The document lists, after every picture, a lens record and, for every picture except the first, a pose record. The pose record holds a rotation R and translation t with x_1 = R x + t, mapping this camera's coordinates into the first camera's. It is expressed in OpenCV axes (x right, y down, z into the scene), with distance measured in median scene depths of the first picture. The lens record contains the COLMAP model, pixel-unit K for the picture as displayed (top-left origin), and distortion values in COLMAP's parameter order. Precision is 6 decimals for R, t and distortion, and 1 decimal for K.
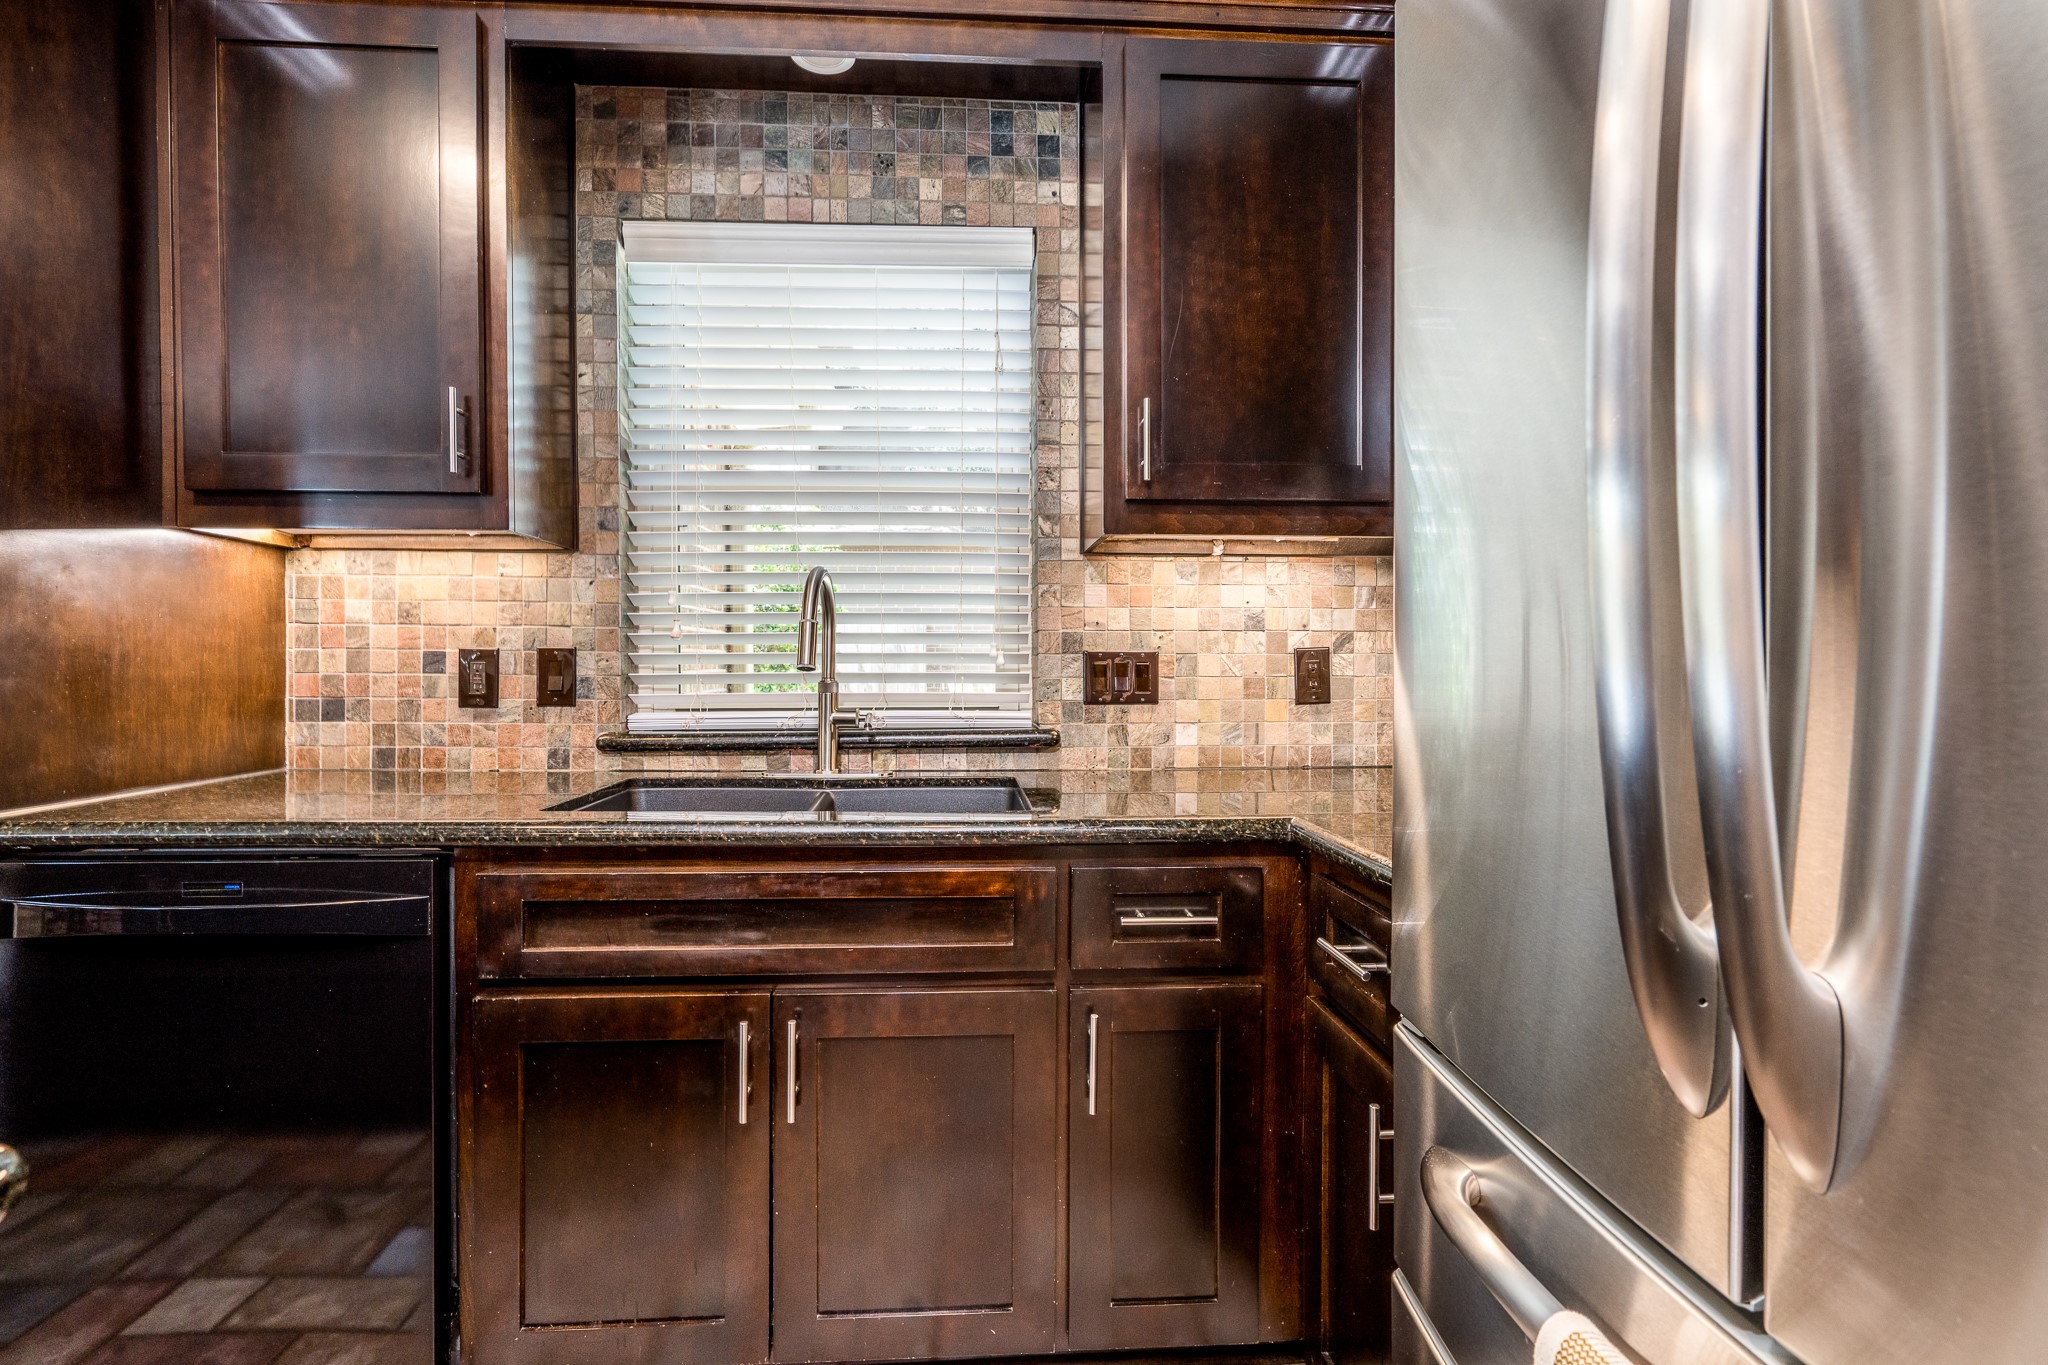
lens RADIAL K [[959.6, 0, 1005.1], [0, 959.6, 675.8], [0, 0, 1]] dist [-0.003785, 0.001279]
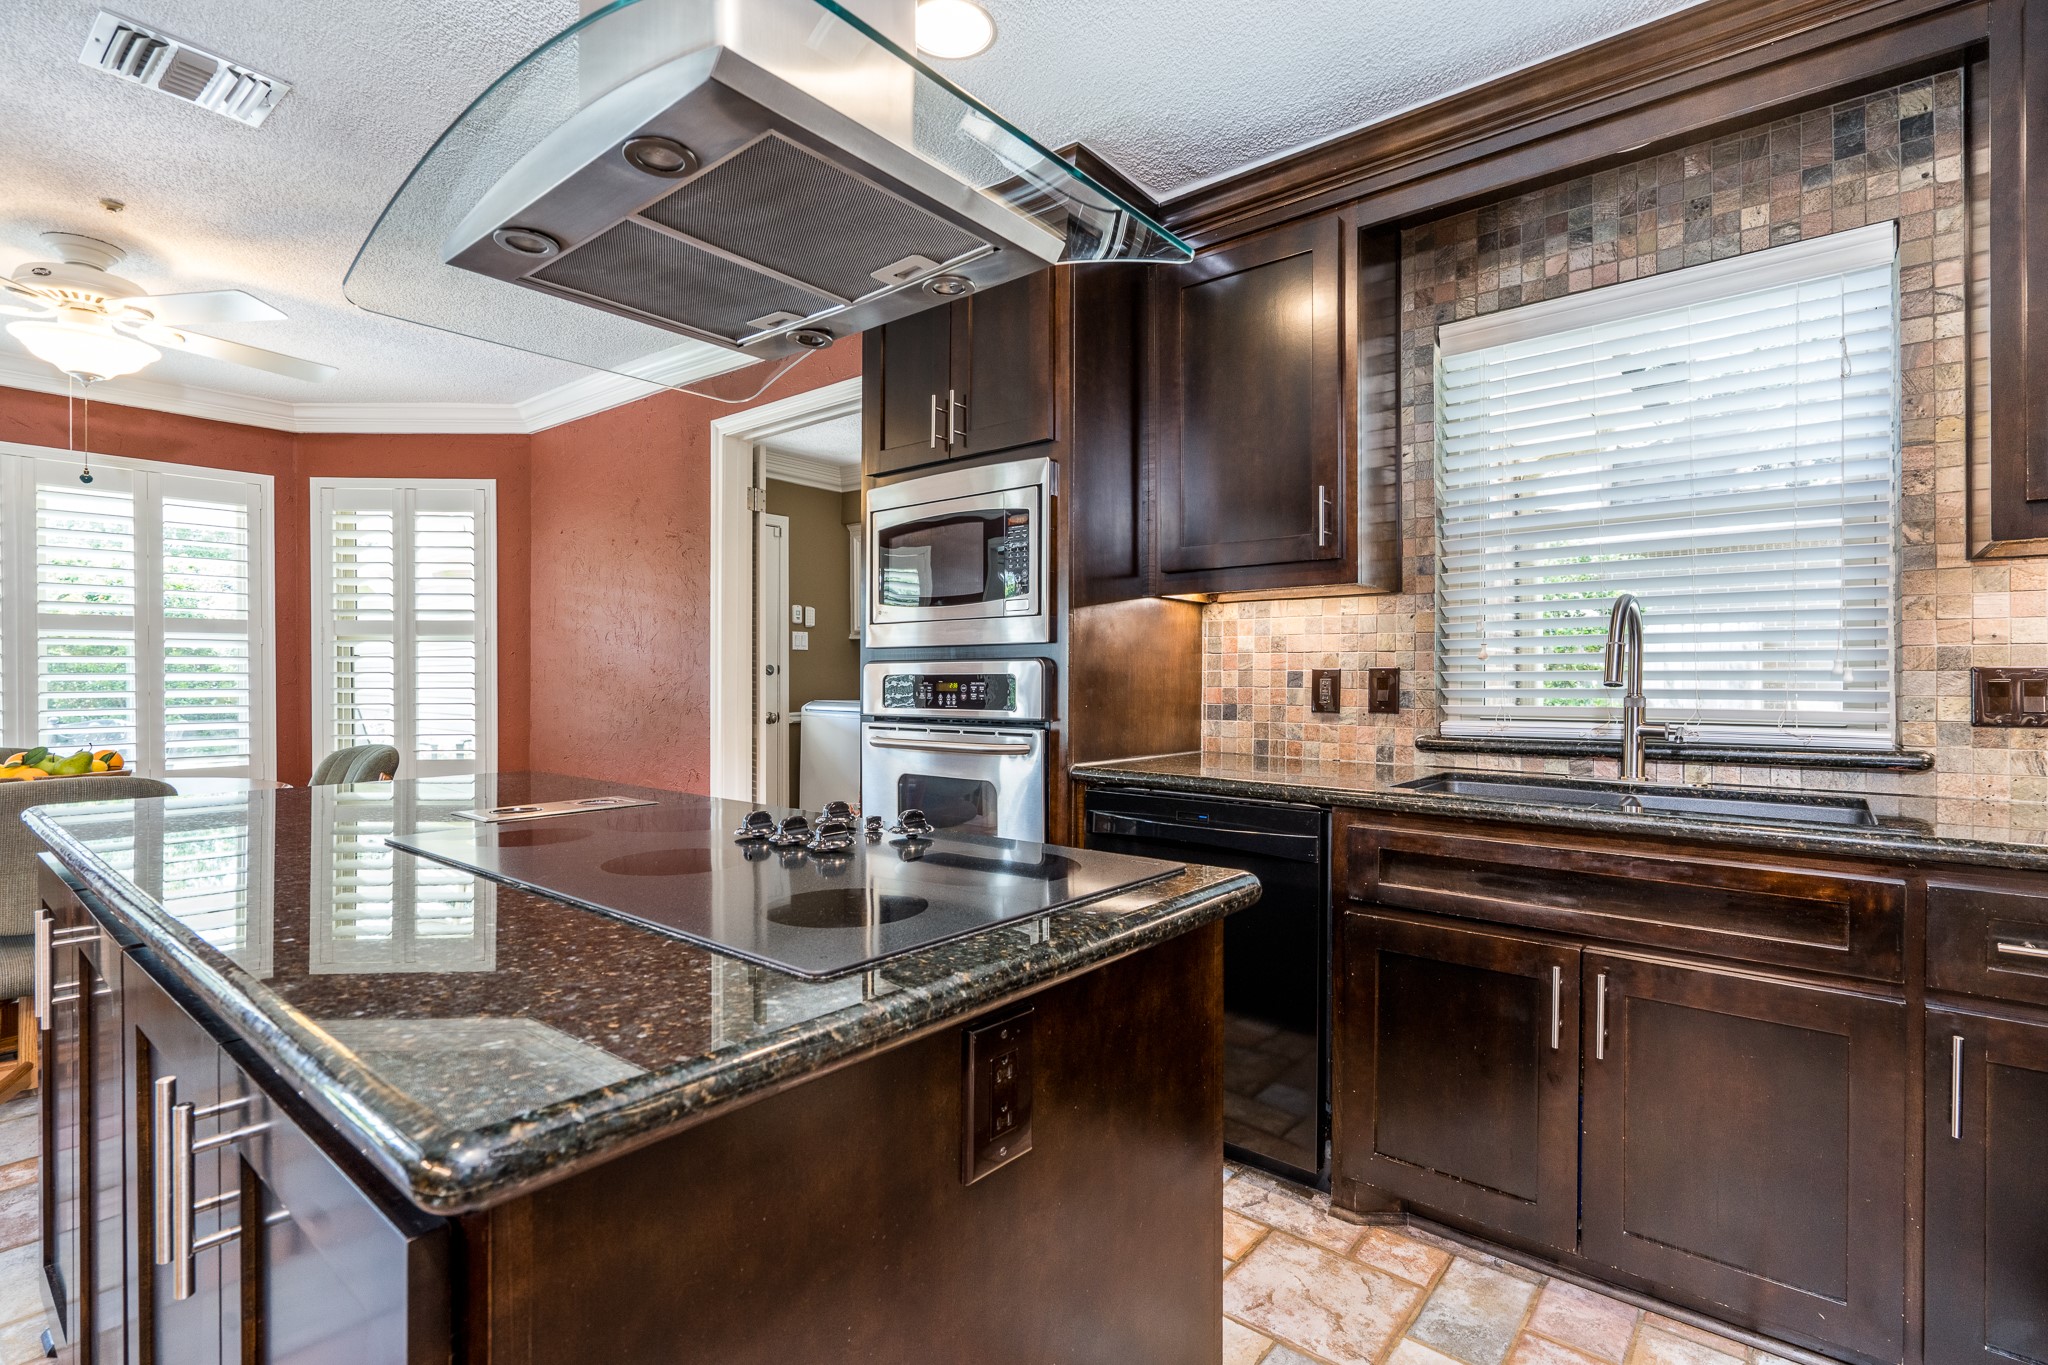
lens RADIAL K [[959.6, 0, 977.2], [0, 959.6, 680.3], [0, 0, 1]] dist [-0.003785, 0.001279]
pose [[0.715836, 0.000794, -0.698268, 0.042804], [-0.009706, 0.999914, -0.008814, 0.003832], [0.698201, 0.013087, 0.715782, -0.310297]]
